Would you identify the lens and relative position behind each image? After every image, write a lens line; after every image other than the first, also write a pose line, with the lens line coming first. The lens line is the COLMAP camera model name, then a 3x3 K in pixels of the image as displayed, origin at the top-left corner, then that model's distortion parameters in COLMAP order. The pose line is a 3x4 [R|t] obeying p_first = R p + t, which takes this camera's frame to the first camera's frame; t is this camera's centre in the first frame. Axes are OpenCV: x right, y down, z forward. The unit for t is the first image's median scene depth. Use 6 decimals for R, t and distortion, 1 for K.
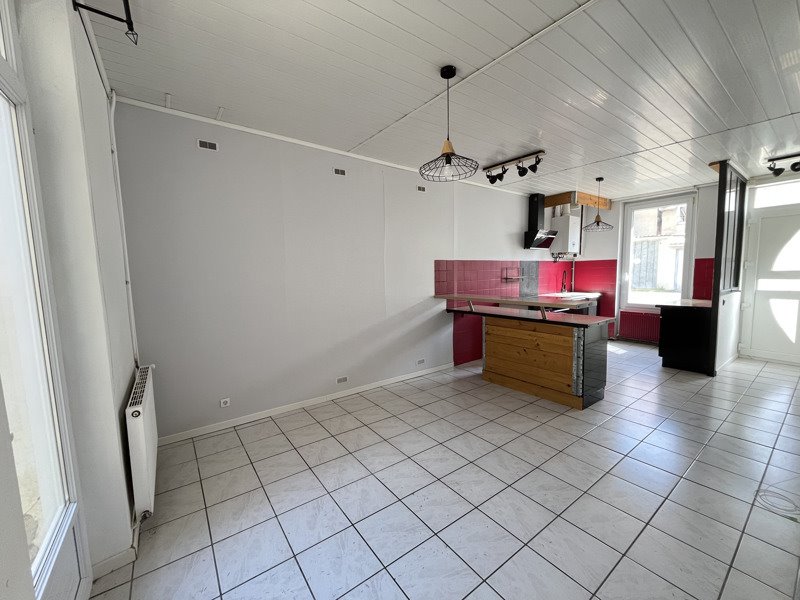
lens RADIAL K [[323.0, 0, 402.1], [0, 323.0, 300.7], [0, 0, 1]] dist [0.001435, 0.000821]
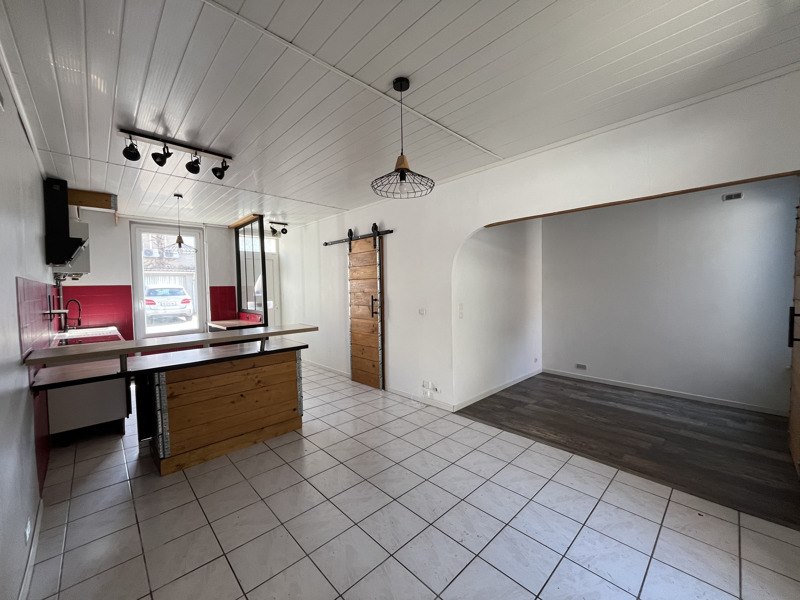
lens RADIAL K [[323.0, 0, 400.6], [0, 323.0, 299.1], [0, 0, 1]] dist [0.001435, 0.000821]
pose [[-0.118811, -0.017437, 0.992764, -0.275476], [0.108375, 0.993645, 0.030422, -0.039848], [-0.986985, 0.111205, -0.116166, 0.402430]]
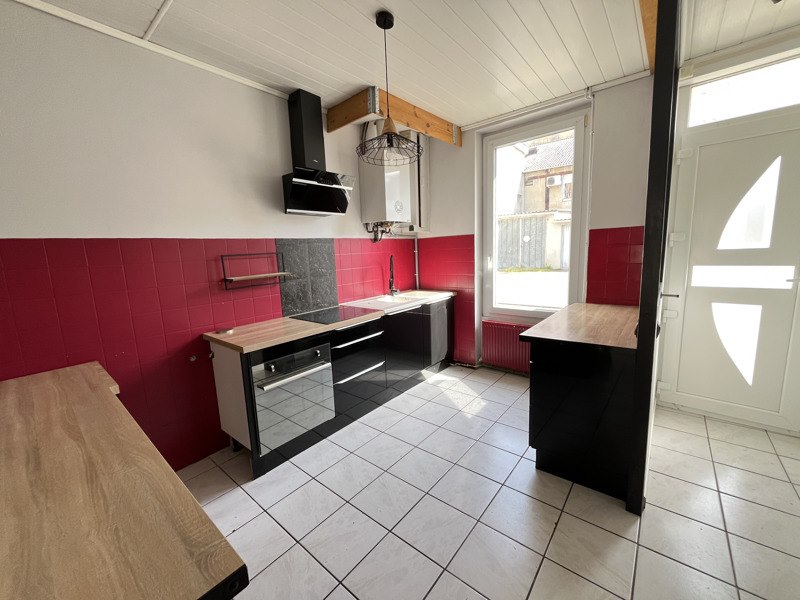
lens RADIAL K [[323.0, 0, 399.3], [0, 323.0, 300.8], [0, 0, 1]] dist [0.001435, 0.000821]
pose [[0.971318, -0.060432, 0.229976, 0.396888], [0.047345, 0.996952, 0.062010, -0.050257], [-0.233022, -0.049344, 0.971219, 0.464373]]
